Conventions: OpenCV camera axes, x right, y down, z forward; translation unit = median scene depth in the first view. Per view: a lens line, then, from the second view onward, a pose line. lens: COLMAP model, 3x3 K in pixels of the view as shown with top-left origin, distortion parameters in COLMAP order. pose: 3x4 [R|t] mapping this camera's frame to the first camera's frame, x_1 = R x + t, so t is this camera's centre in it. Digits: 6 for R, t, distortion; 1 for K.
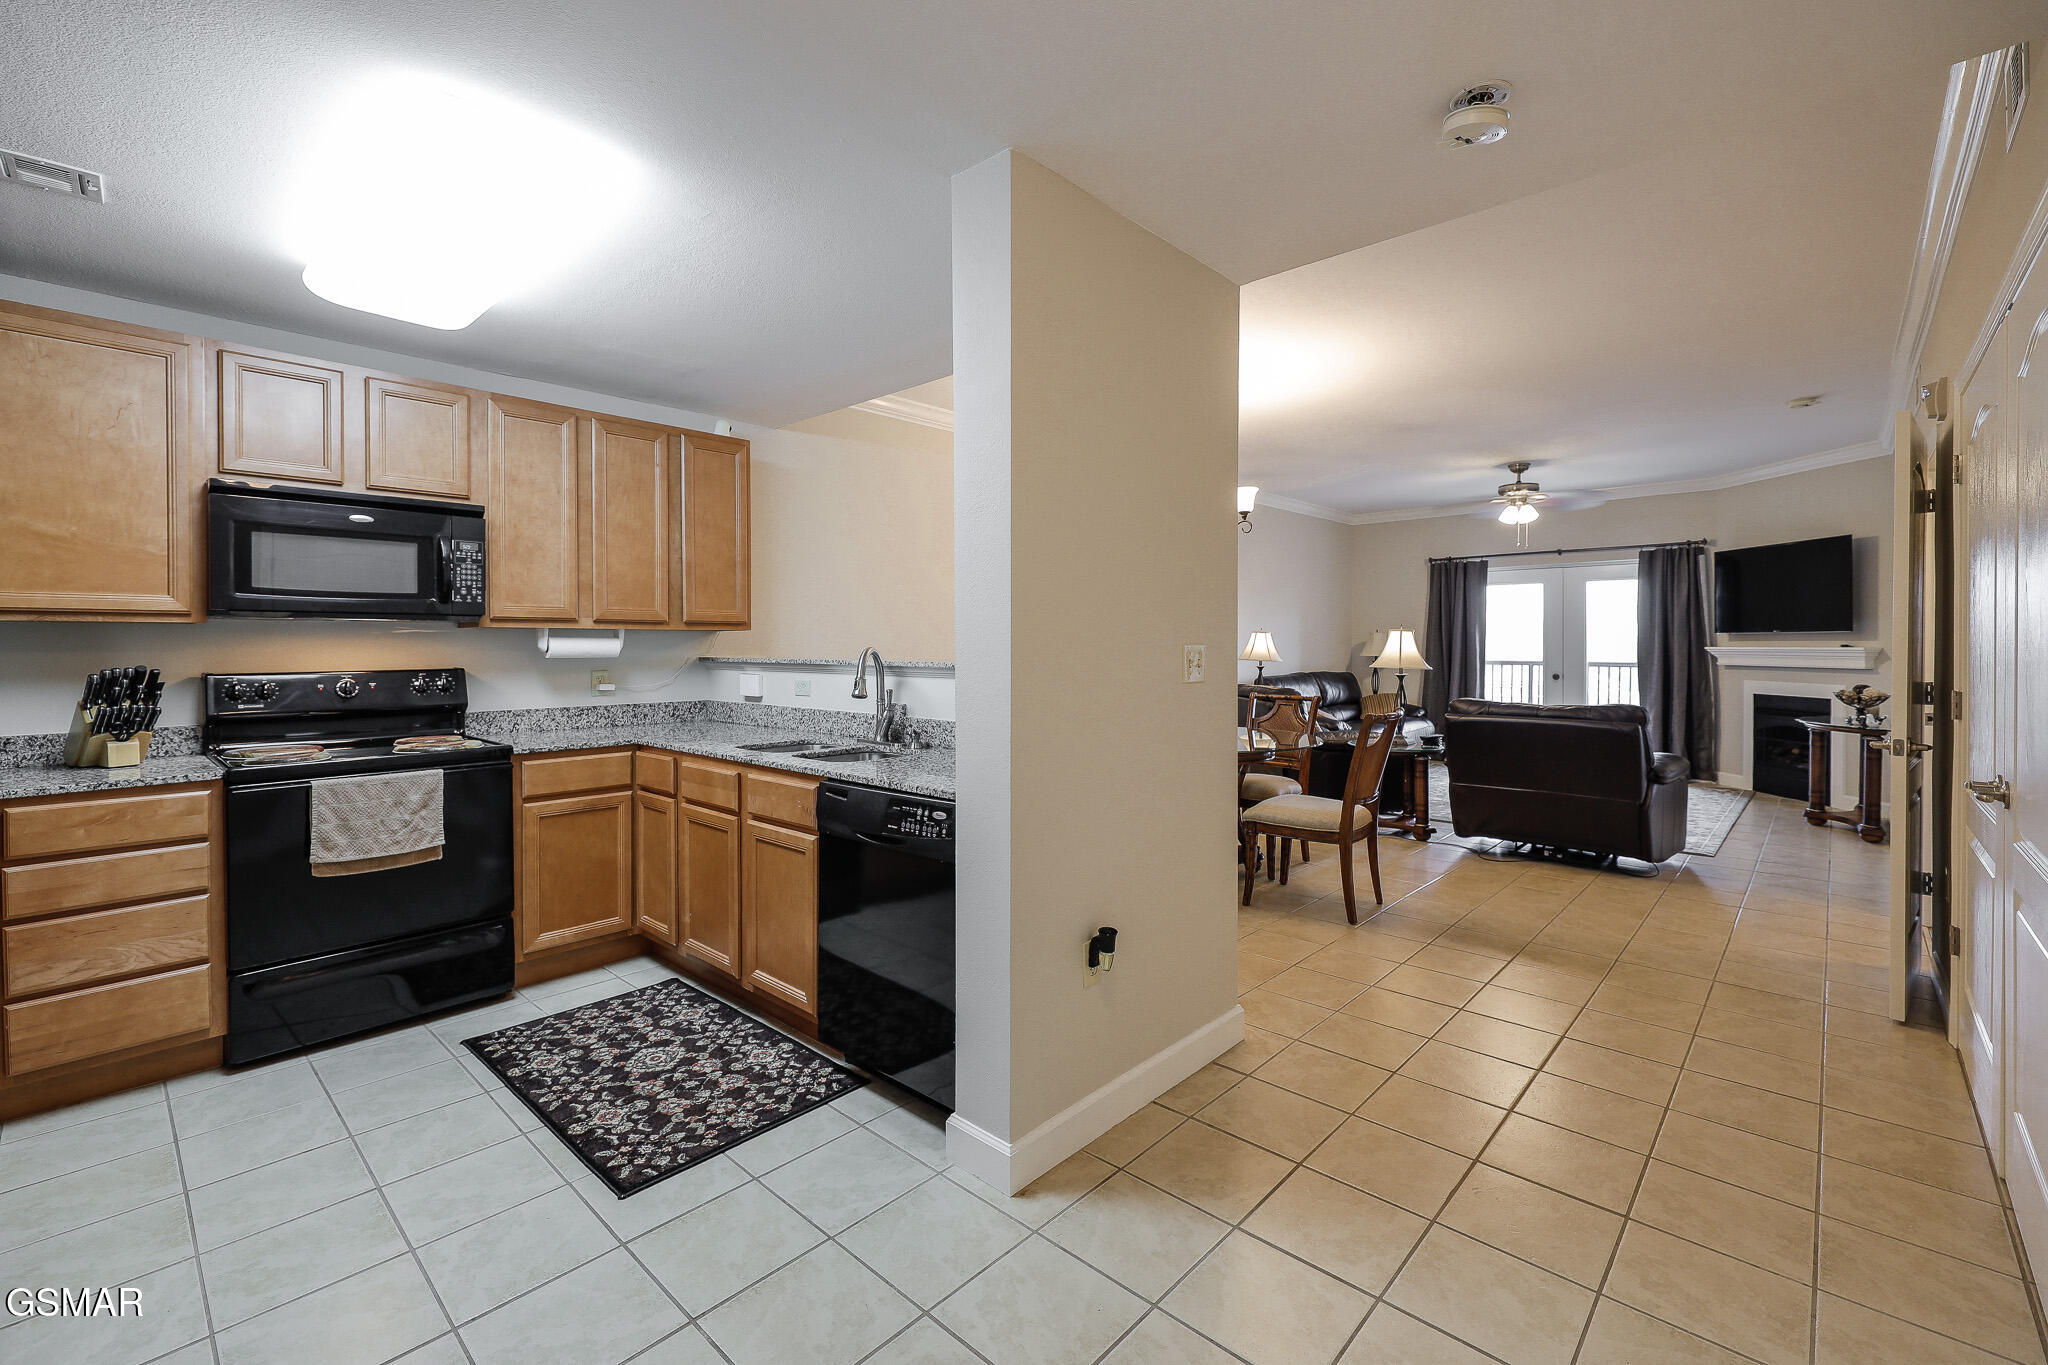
lens RADIAL K [[864.4, 0, 1032.1], [0, 864.4, 652.0], [0, 0, 1]] dist [-0.003630, 0.000177]
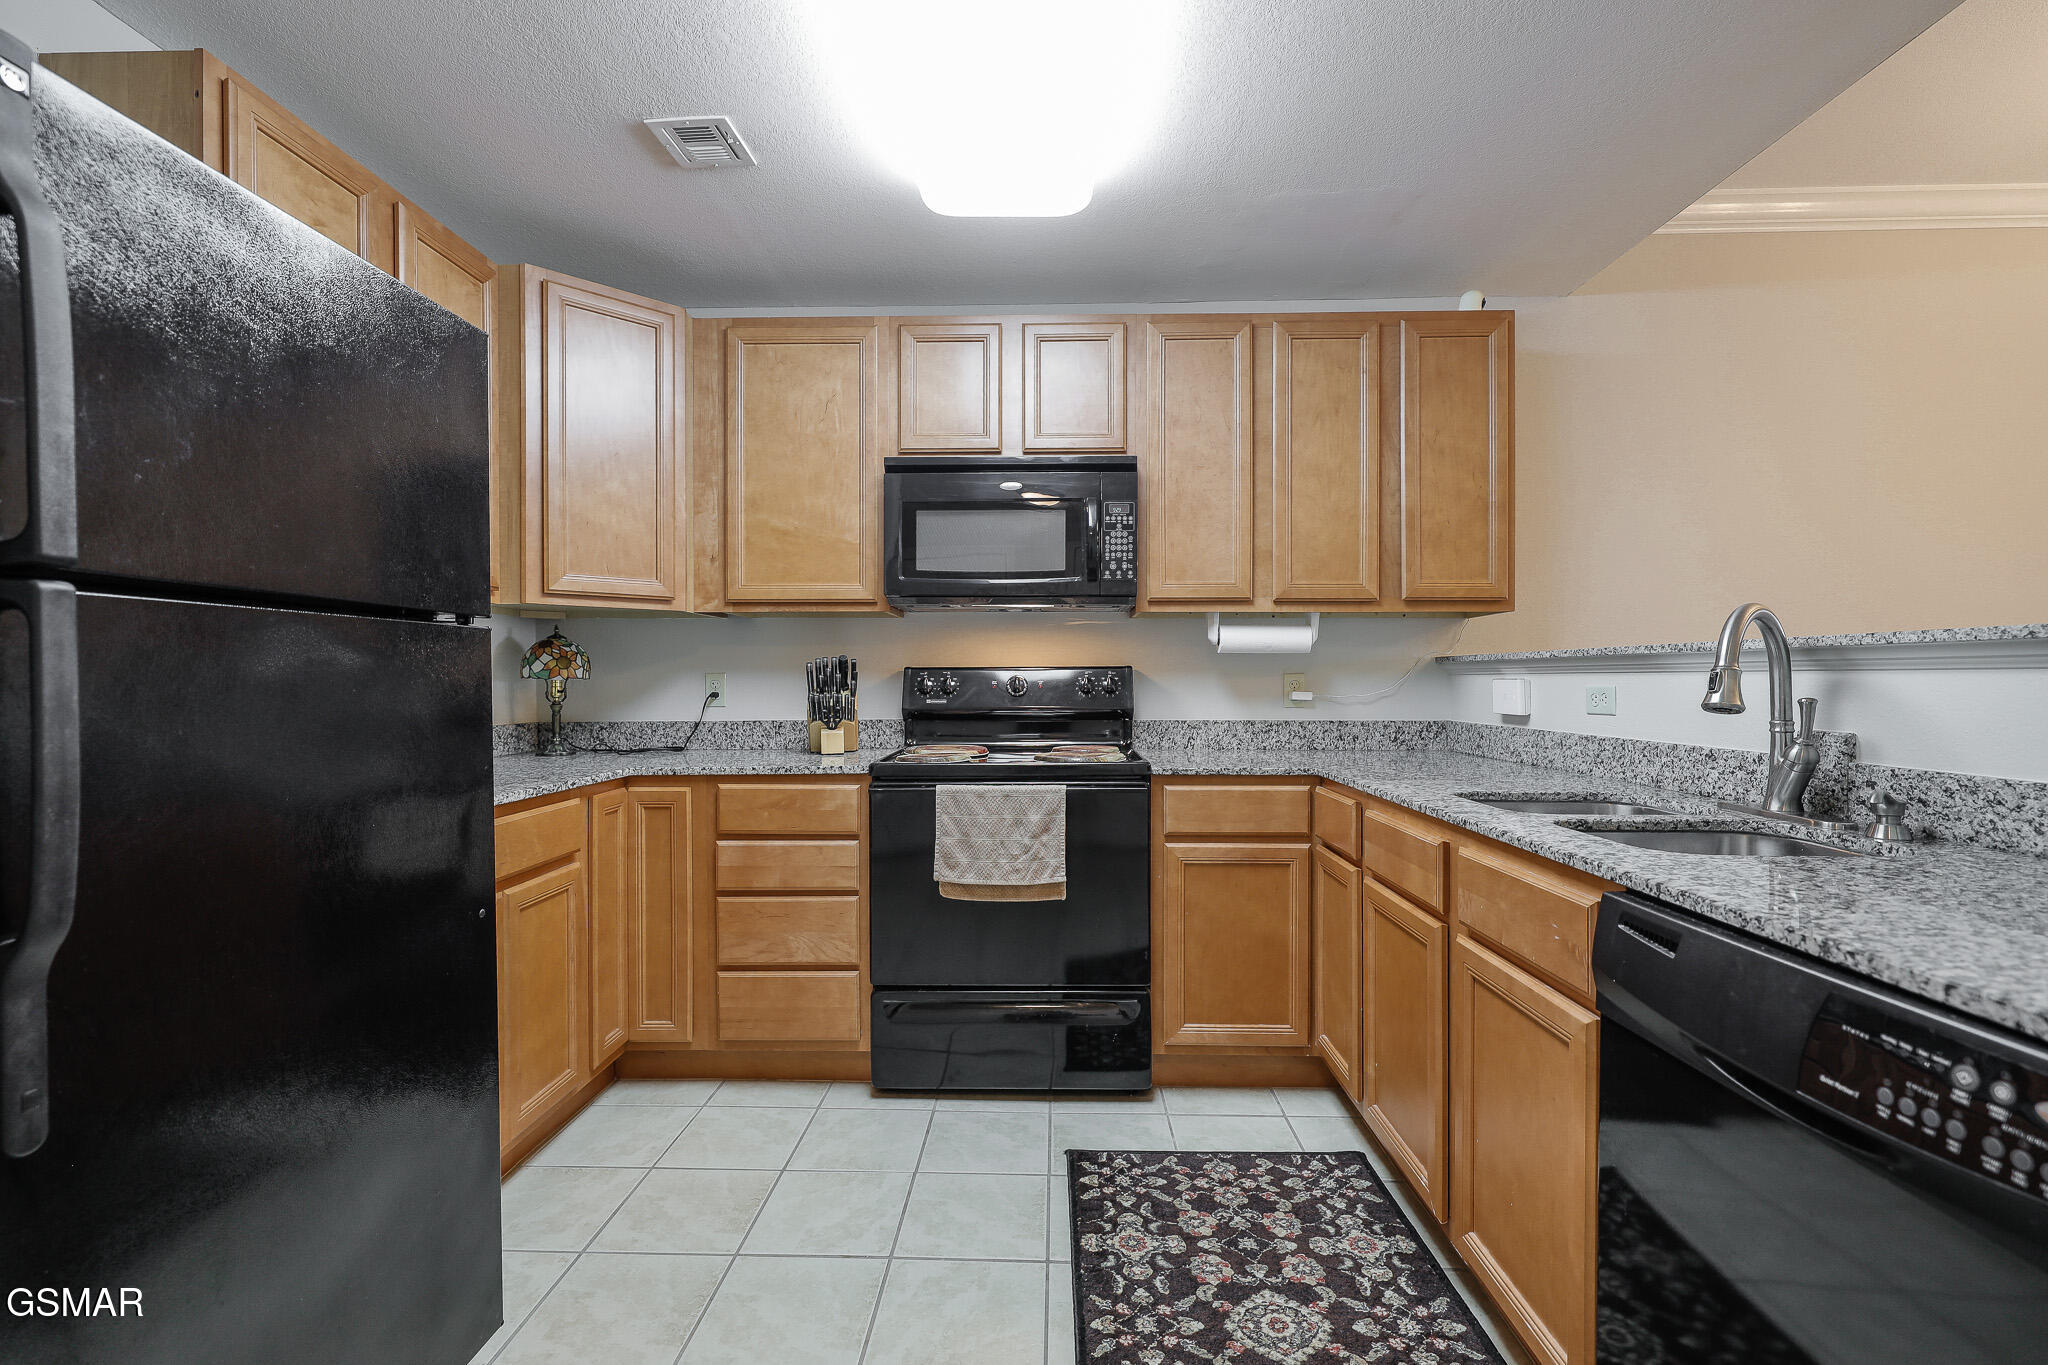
lens RADIAL K [[922.9, 0, 1022.2], [0, 922.9, 678.2], [0, 0, 1]] dist [0.006169, -0.003395]
pose [[0.658174, 0.002888, -0.752860, -0.062970], [-0.008282, 0.999960, -0.003404, 0.033317], [0.752820, 0.008476, 0.658172, 0.333567]]
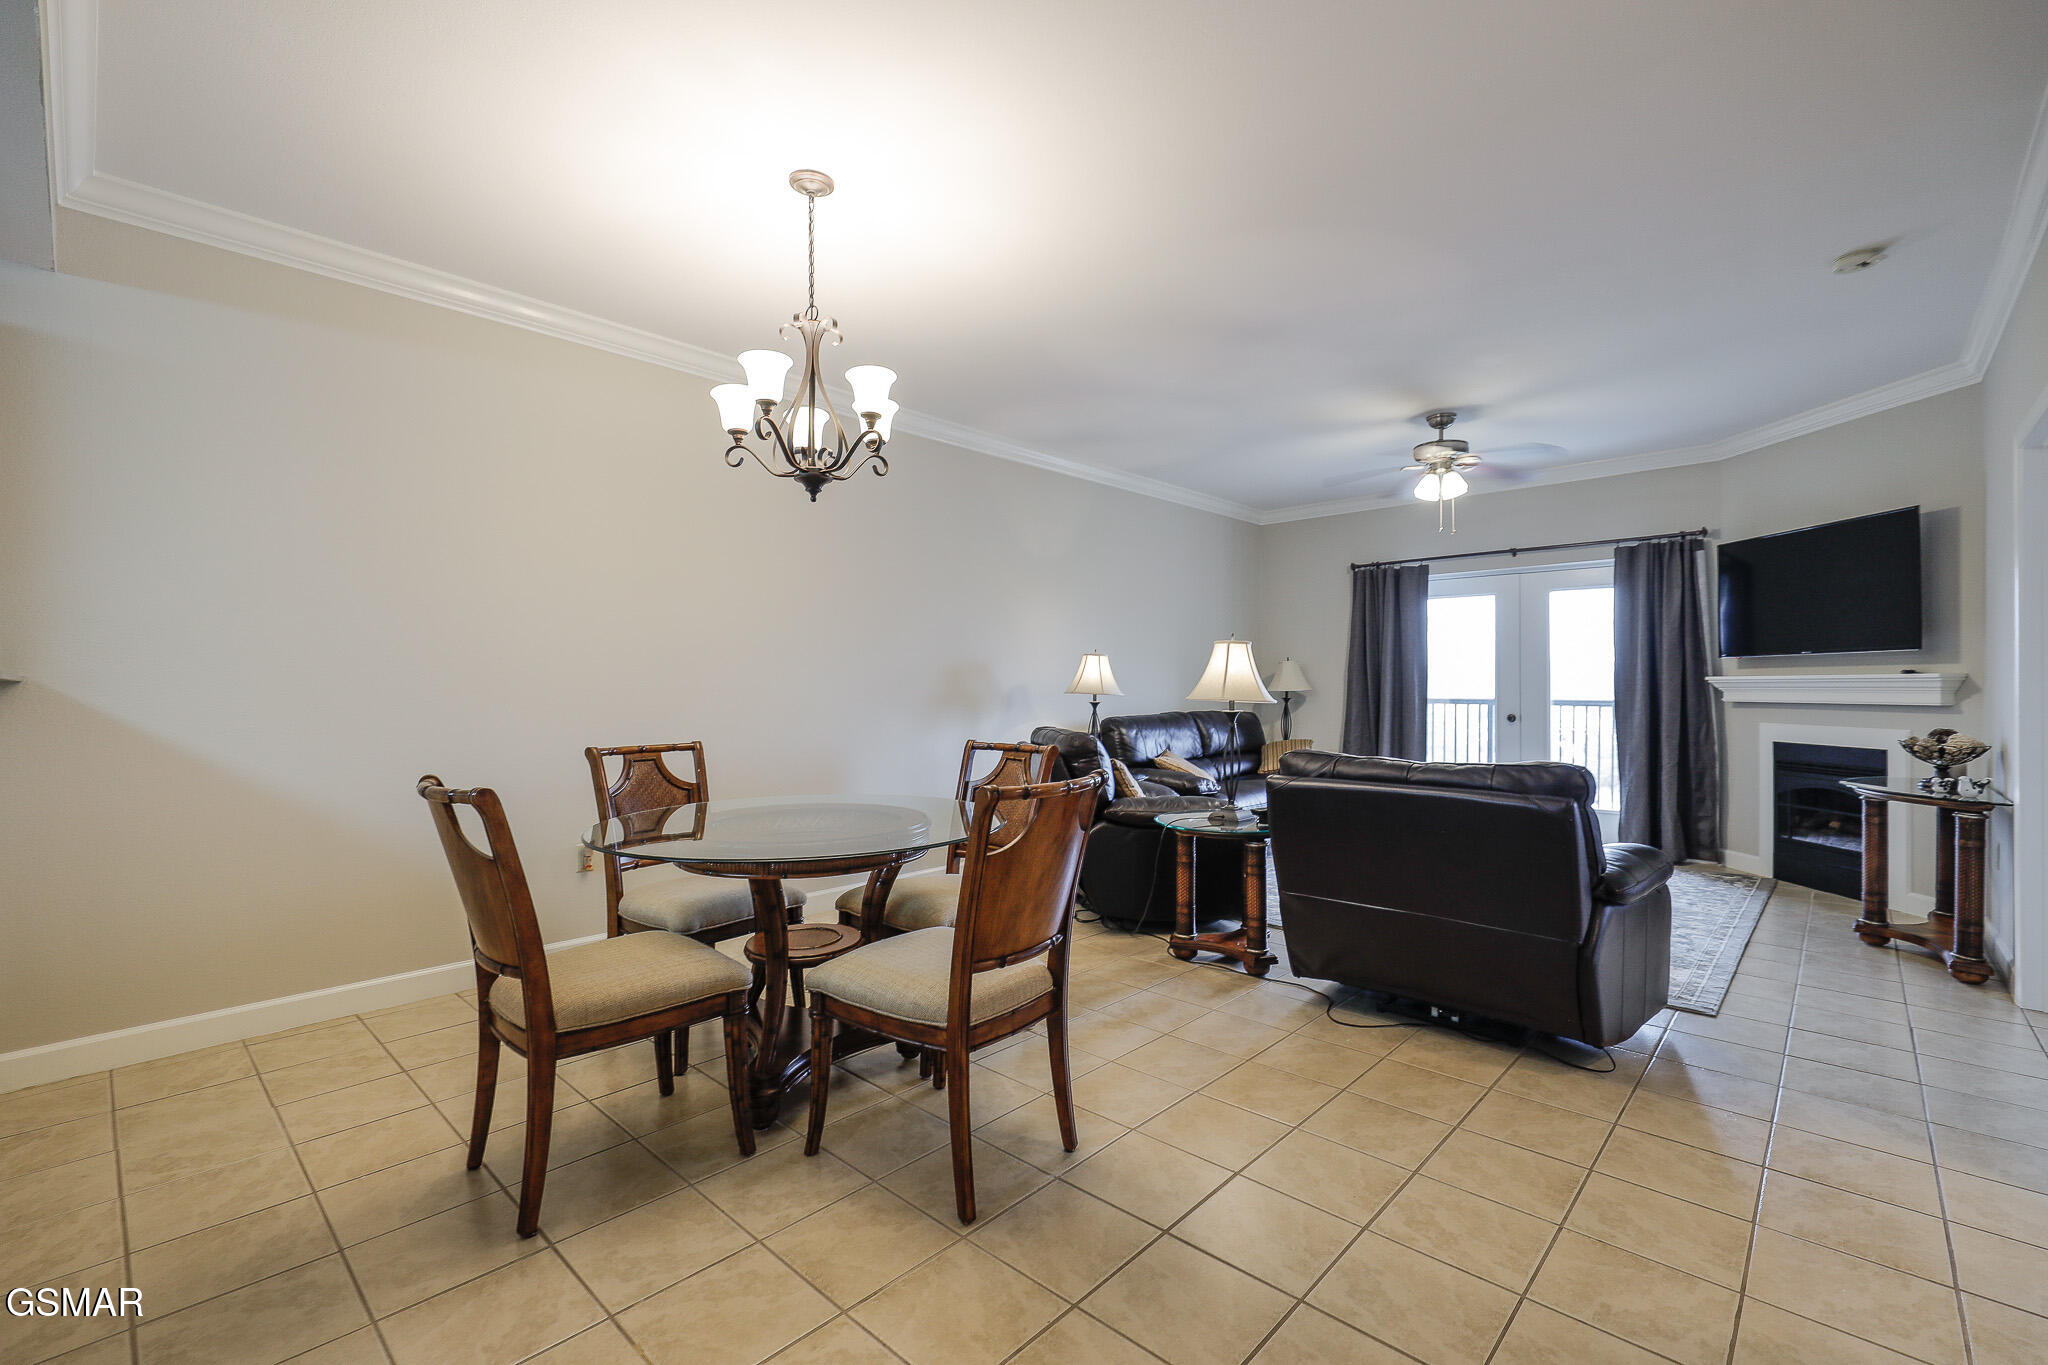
lens RADIAL K [[864.4, 0, 1057.7], [0, 864.4, 685.6], [0, 0, 1]] dist [-0.003630, 0.000177]
pose [[0.999928, 0.003532, 0.011492, 0.424501], [-0.003385, 0.999913, -0.012763, 0.023211], [-0.011536, 0.012723, 0.999853, 0.525241]]
